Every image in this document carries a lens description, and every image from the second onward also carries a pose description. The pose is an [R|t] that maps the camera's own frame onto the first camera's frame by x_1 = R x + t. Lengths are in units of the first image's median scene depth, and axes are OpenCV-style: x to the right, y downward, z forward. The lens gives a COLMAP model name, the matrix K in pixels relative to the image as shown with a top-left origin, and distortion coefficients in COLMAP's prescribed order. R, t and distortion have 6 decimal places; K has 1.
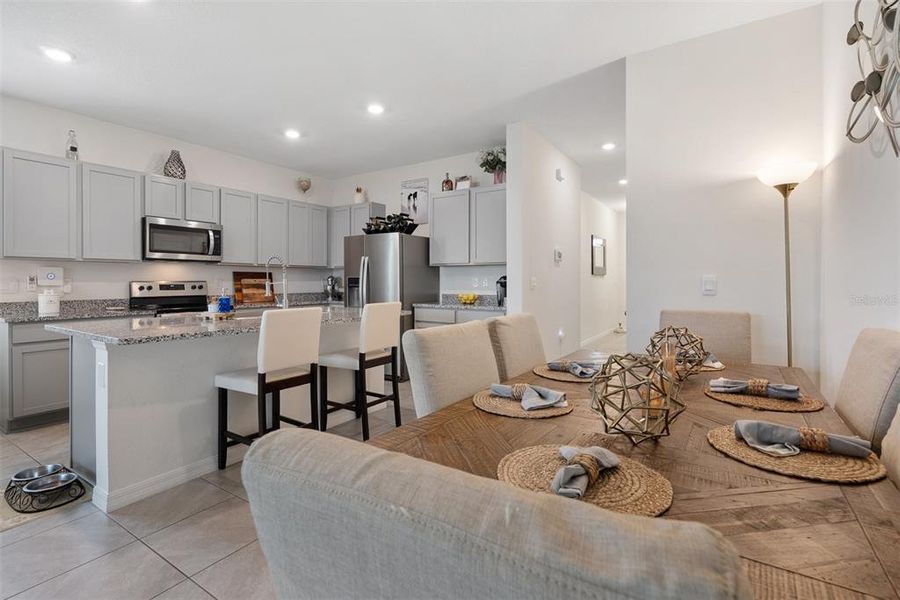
lens RADIAL K [[419.7, 0, 457.7], [0, 419.7, 282.4], [0, 0, 1]] dist [-0.004753, 0.002173]
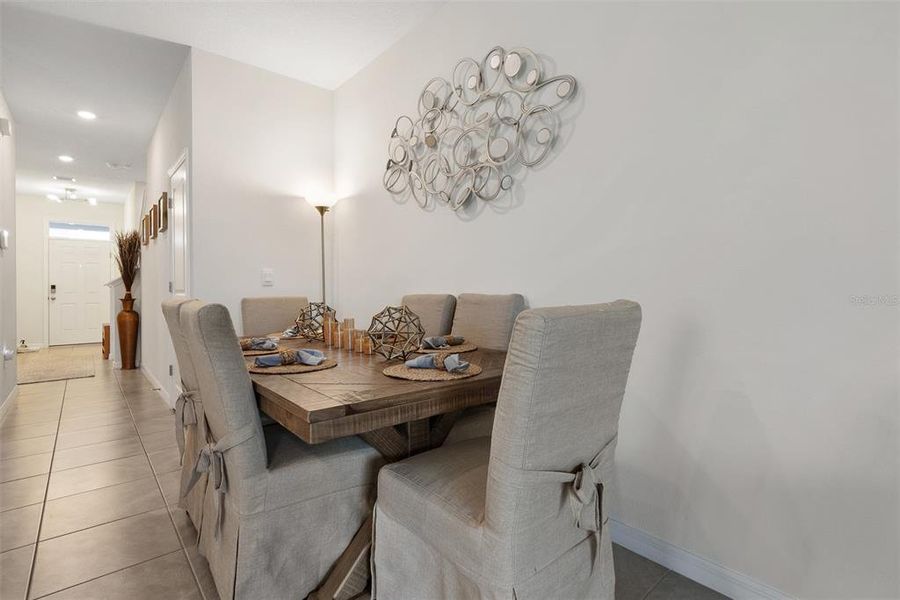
lens RADIAL K [[419.7, 0, 453.6], [0, 419.7, 286.4], [0, 0, 1]] dist [-0.004753, 0.002173]
pose [[0.289471, 0.006429, 0.957165, -0.233309], [0.009460, 0.999909, -0.009577, 0.028652], [-0.957140, 0.011827, 0.289384, 0.082631]]
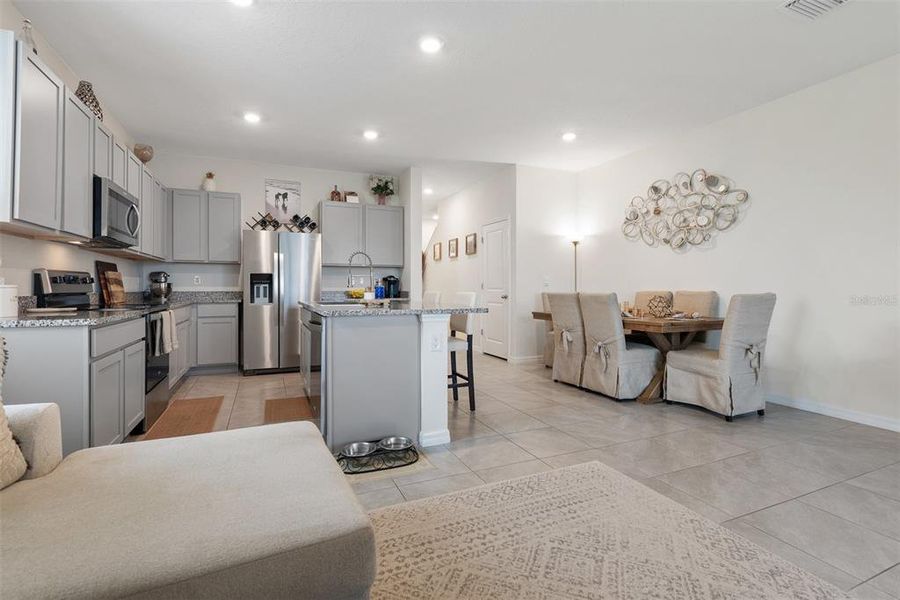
lens RADIAL K [[419.7, 0, 447.0], [0, 419.7, 288.8], [0, 0, 1]] dist [-0.004753, 0.002173]
pose [[0.557042, 0.000120, 0.830485, -0.903351], [0.002138, 0.999996, -0.001578, 0.028266], [-0.830482, 0.002655, 0.557039, 0.118942]]
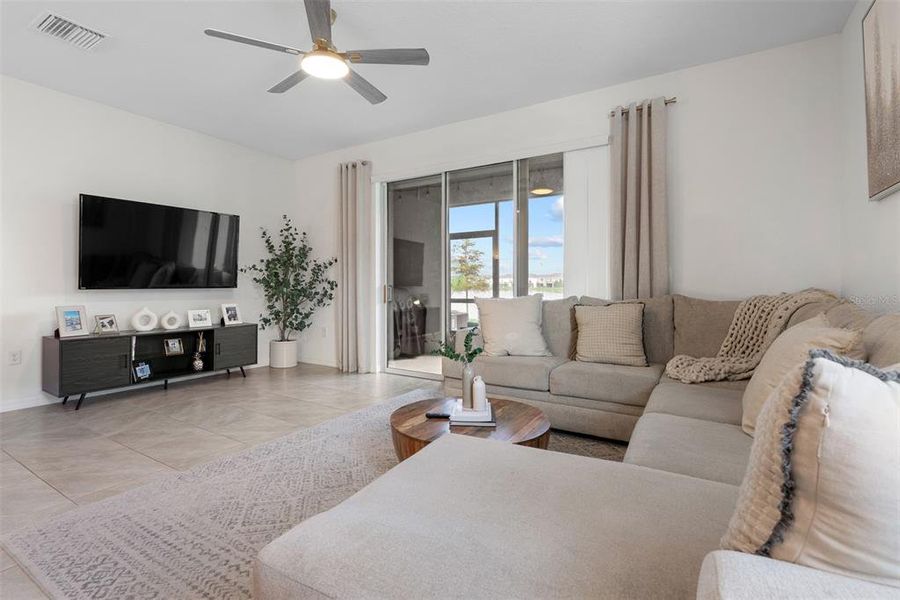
lens RADIAL K [[419.7, 0, 443.6], [0, 419.7, 286.3], [0, 0, 1]] dist [-0.004753, 0.002173]
pose [[-0.999978, 0.000578, -0.006569, -0.733220], [0.000499, 0.999927, 0.012057, 0.024360], [0.006576, 0.012053, -0.999906, 0.641431]]
